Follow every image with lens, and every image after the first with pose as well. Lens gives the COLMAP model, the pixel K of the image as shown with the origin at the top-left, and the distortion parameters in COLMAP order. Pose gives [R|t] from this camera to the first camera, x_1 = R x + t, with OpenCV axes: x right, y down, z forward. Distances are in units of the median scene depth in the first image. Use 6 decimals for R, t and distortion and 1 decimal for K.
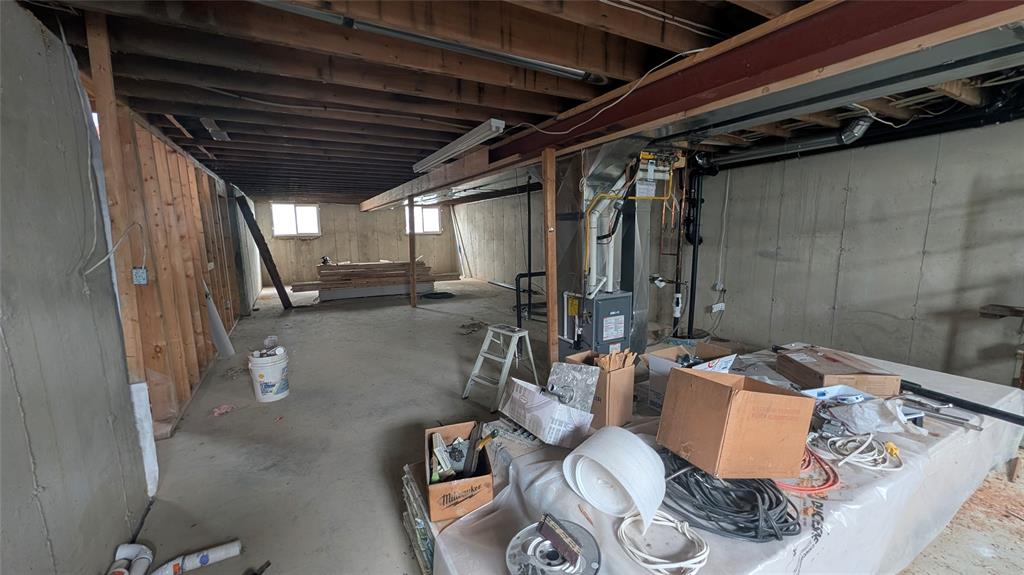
lens RADIAL K [[393.5, 0, 511.0], [0, 393.5, 290.4], [0, 0, 1]] dist [0.003682, 0.000016]
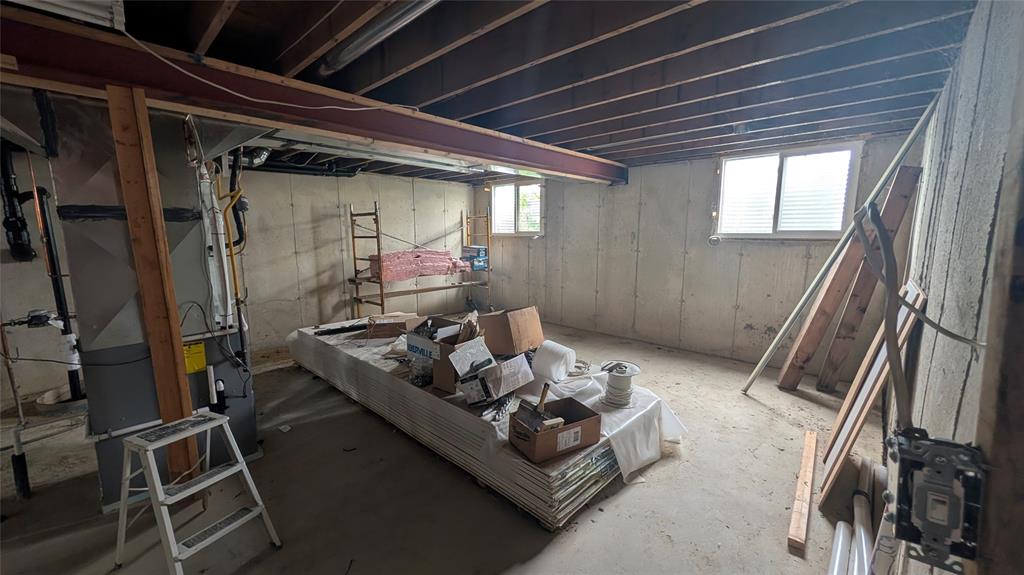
lens RADIAL K [[393.5, 0, 513.9], [0, 393.5, 291.7], [0, 0, 1]] dist [0.003682, 0.000016]
pose [[-0.305448, -0.130164, 0.943270, -0.580200], [0.149749, 0.971720, 0.182581, -0.098420], [-0.940360, 0.197023, -0.277318, 0.649458]]
